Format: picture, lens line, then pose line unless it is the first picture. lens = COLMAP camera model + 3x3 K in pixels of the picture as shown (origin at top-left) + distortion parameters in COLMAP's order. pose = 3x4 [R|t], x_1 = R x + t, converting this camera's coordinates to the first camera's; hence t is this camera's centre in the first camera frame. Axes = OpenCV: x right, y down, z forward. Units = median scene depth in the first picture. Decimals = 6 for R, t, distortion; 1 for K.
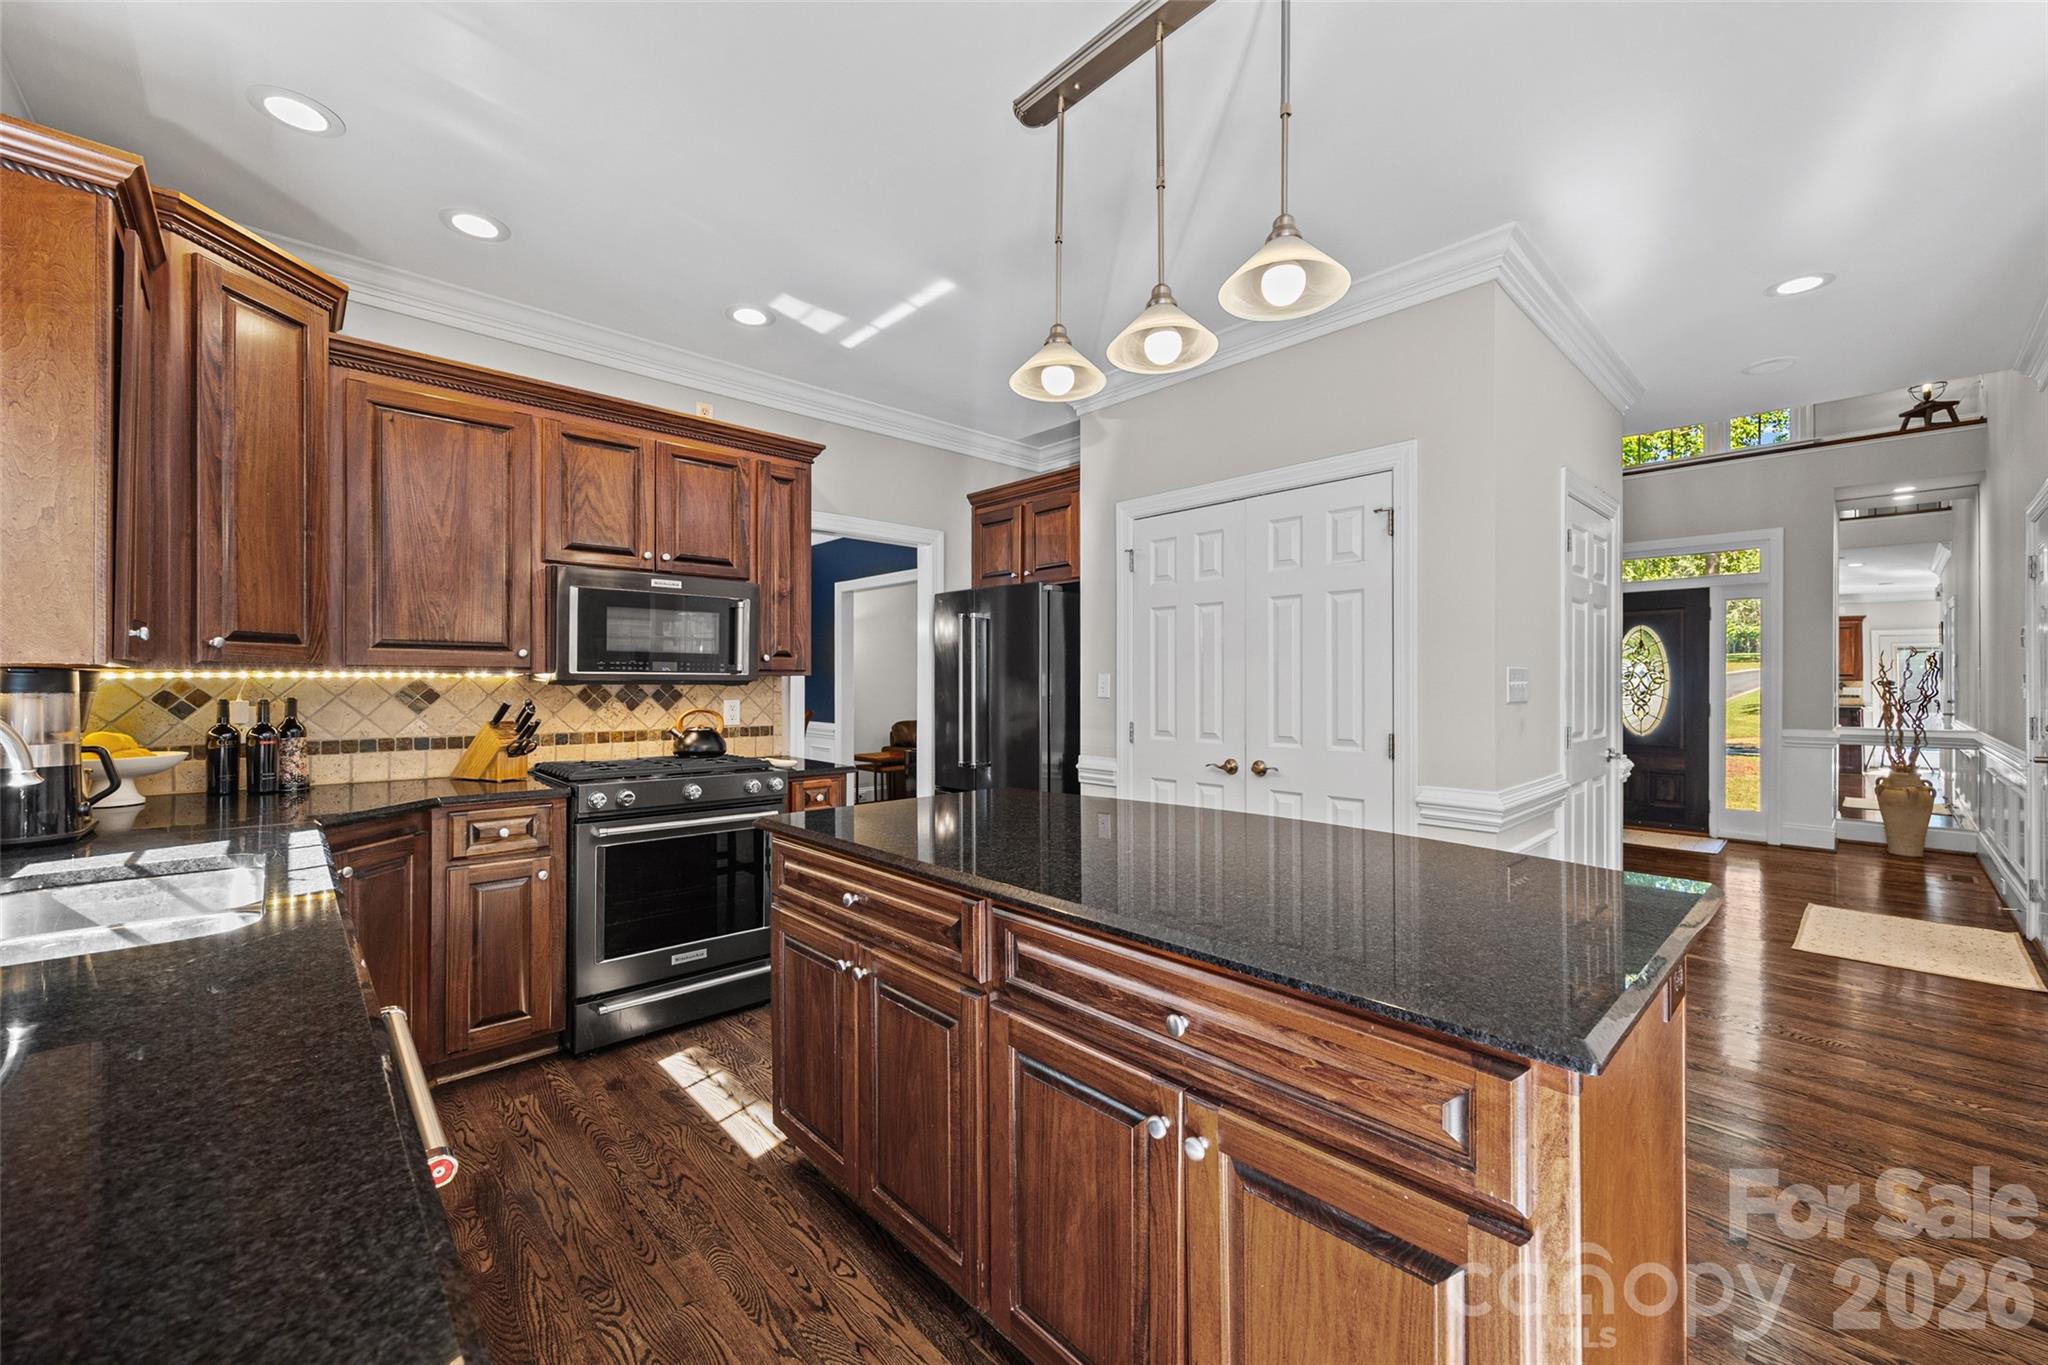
lens RADIAL K [[802.6, 0, 1030.7], [0, 802.6, 680.4], [0, 0, 1]] dist [0.001815, 0.000077]
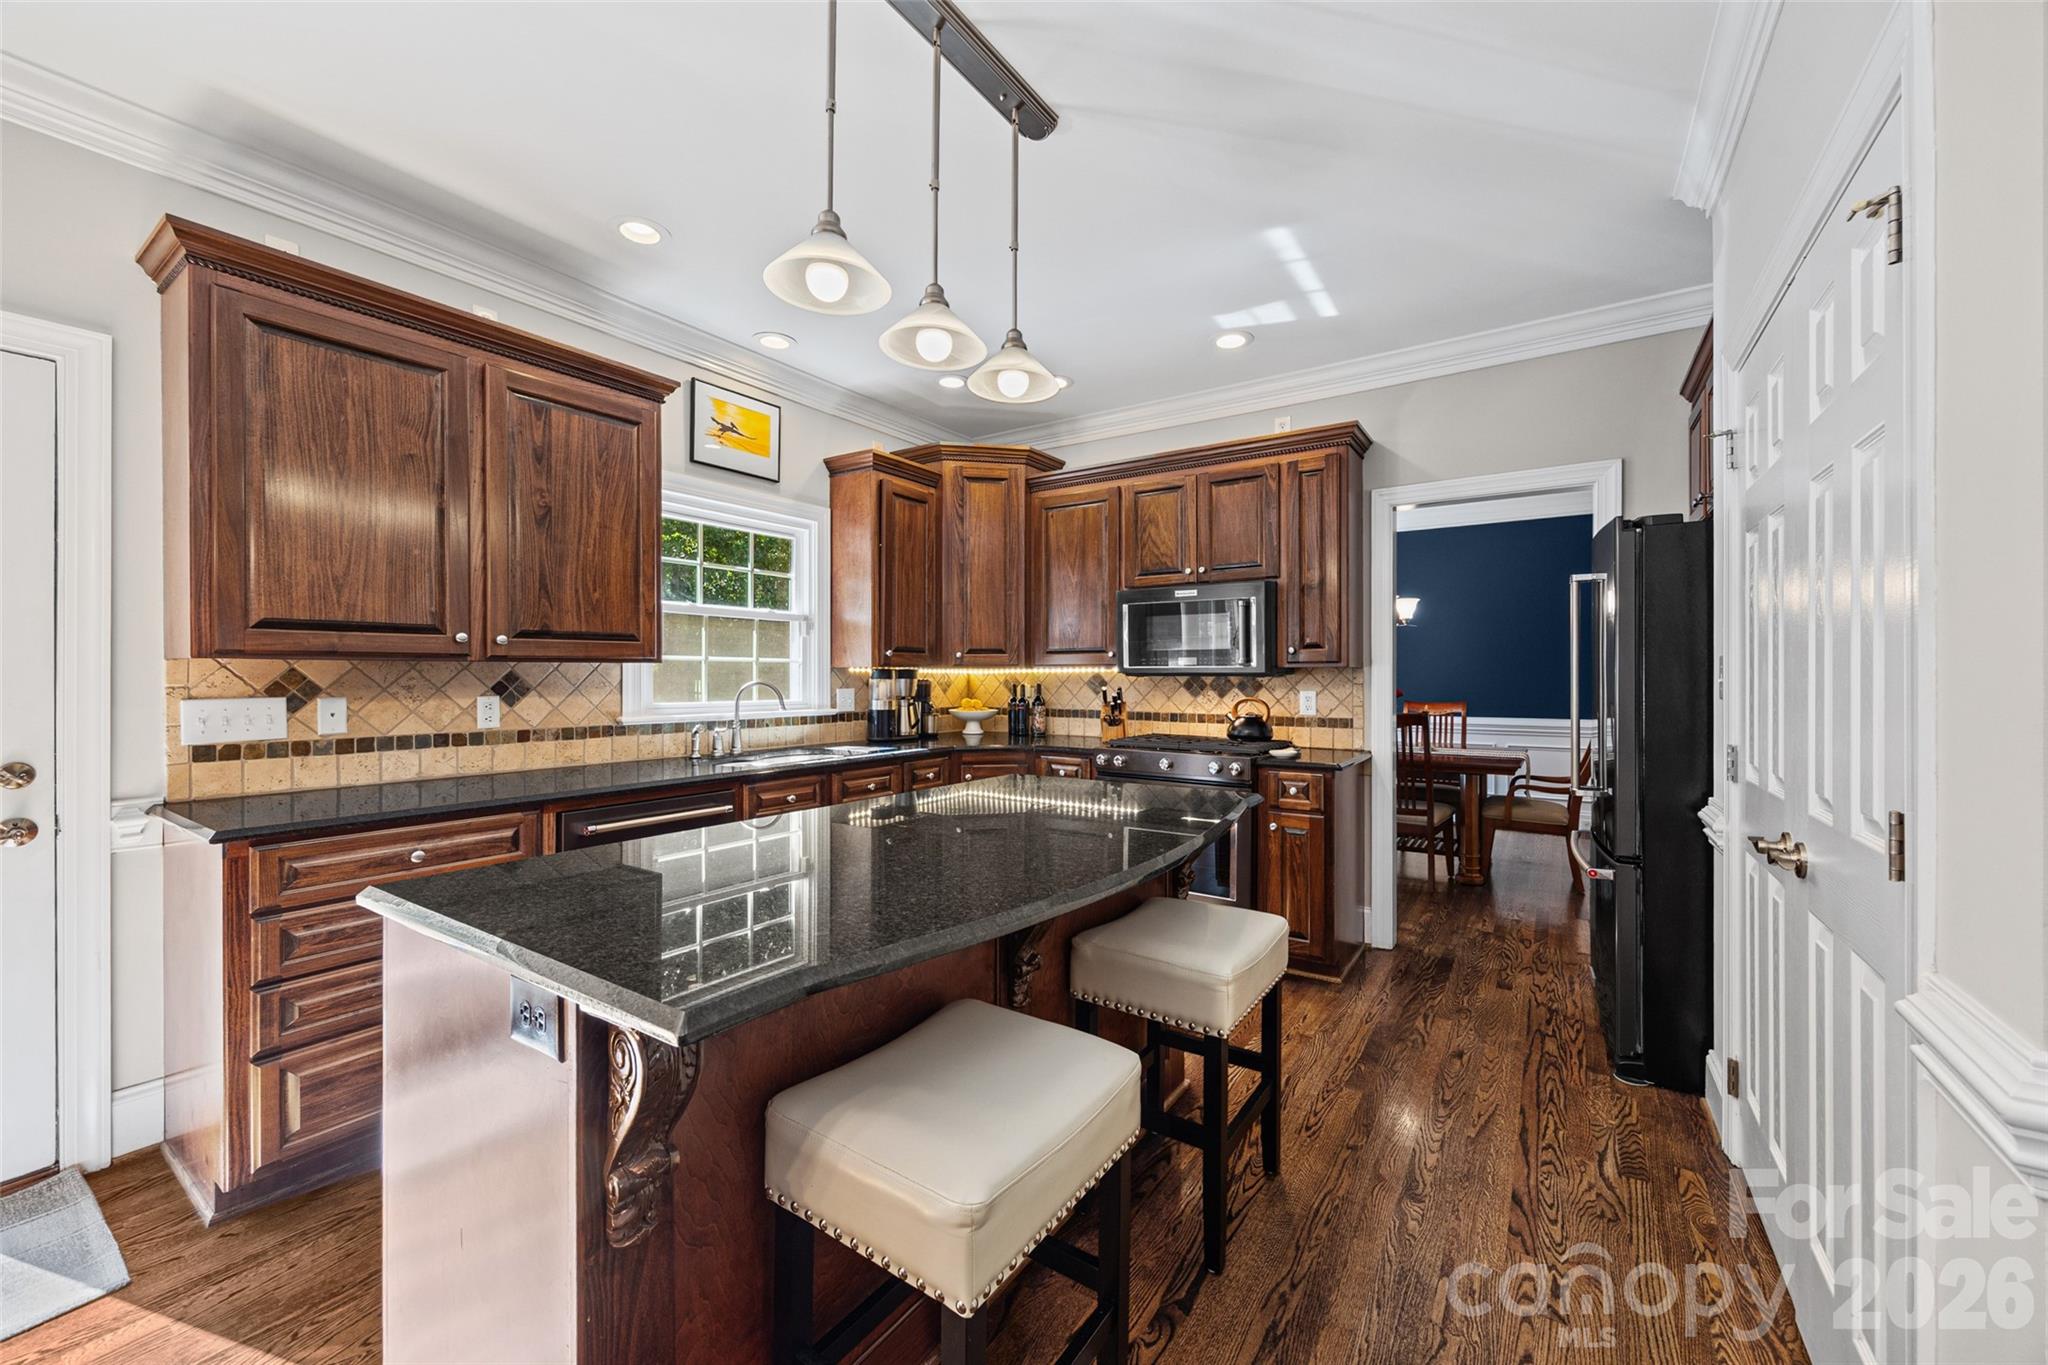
lens RADIAL K [[802.6, 0, 1026.5], [0, 802.6, 681.6], [0, 0, 1]] dist [0.001815, 0.000077]
pose [[0.213607, 0.003630, -0.976913, 0.691342], [0.002620, 0.999987, 0.004289, 0.007799], [0.976916, -0.003475, 0.213594, 0.507369]]
